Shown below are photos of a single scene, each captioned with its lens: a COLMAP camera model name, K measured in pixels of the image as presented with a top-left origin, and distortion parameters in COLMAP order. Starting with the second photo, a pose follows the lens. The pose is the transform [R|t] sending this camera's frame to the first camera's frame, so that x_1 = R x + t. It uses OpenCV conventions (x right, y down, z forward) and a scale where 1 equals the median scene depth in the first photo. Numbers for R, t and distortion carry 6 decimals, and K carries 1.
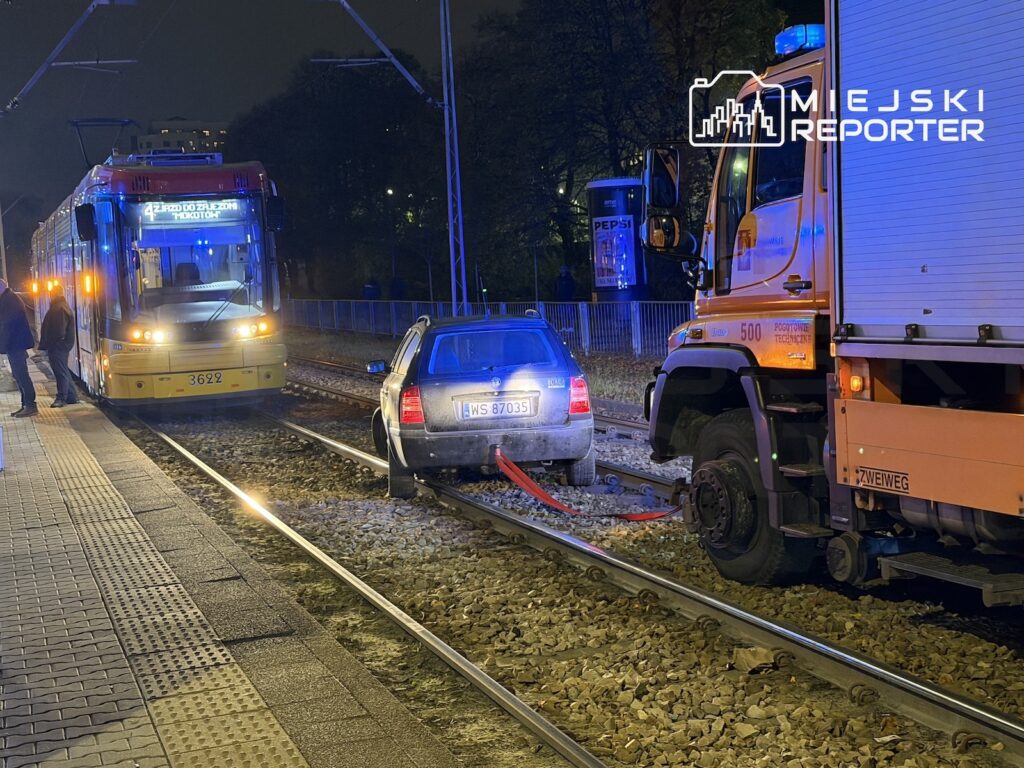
lens RADIAL K [[1601.8, 0, 505.1], [0, 1601.8, 390.3], [0, 0, 1]] dist [0.139838, 0.000000]
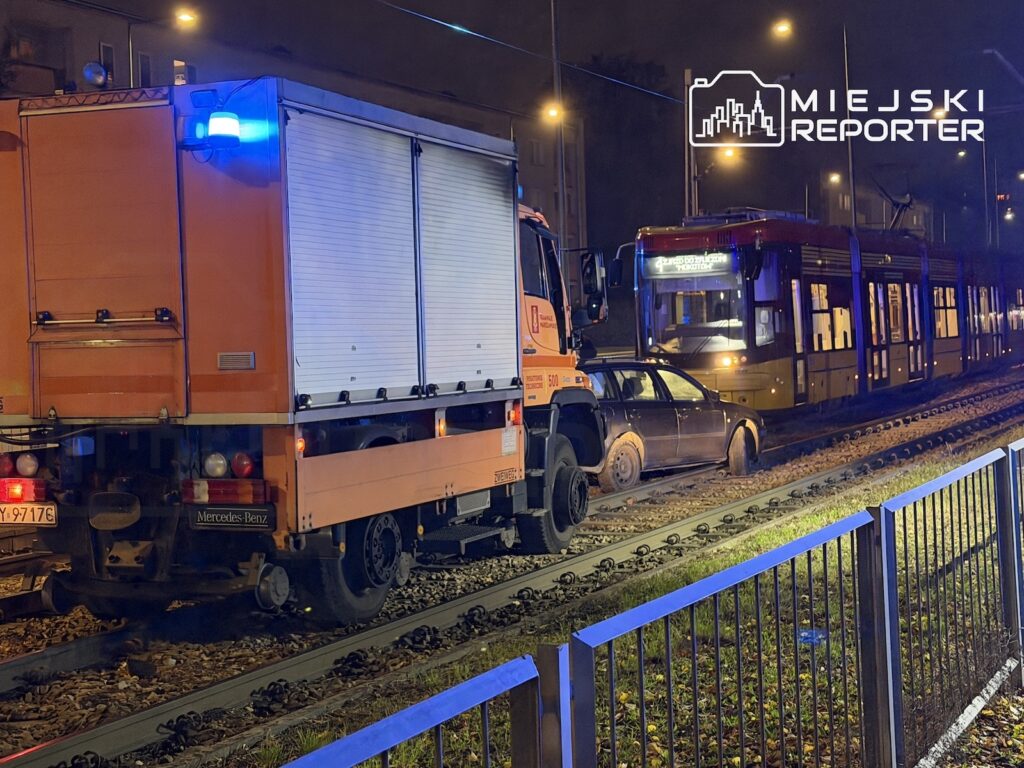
lens RADIAL K [[1705.4, 0, 506.3], [0, 1705.4, 386.4], [0, 0, 1]] dist [0.148227, 0.000000]
pose [[0.745450, 0.047965, -0.664833, 0.578780], [-0.053774, 0.998484, 0.011742, -0.024783], [0.664389, 0.026998, 0.746900, -0.072197]]
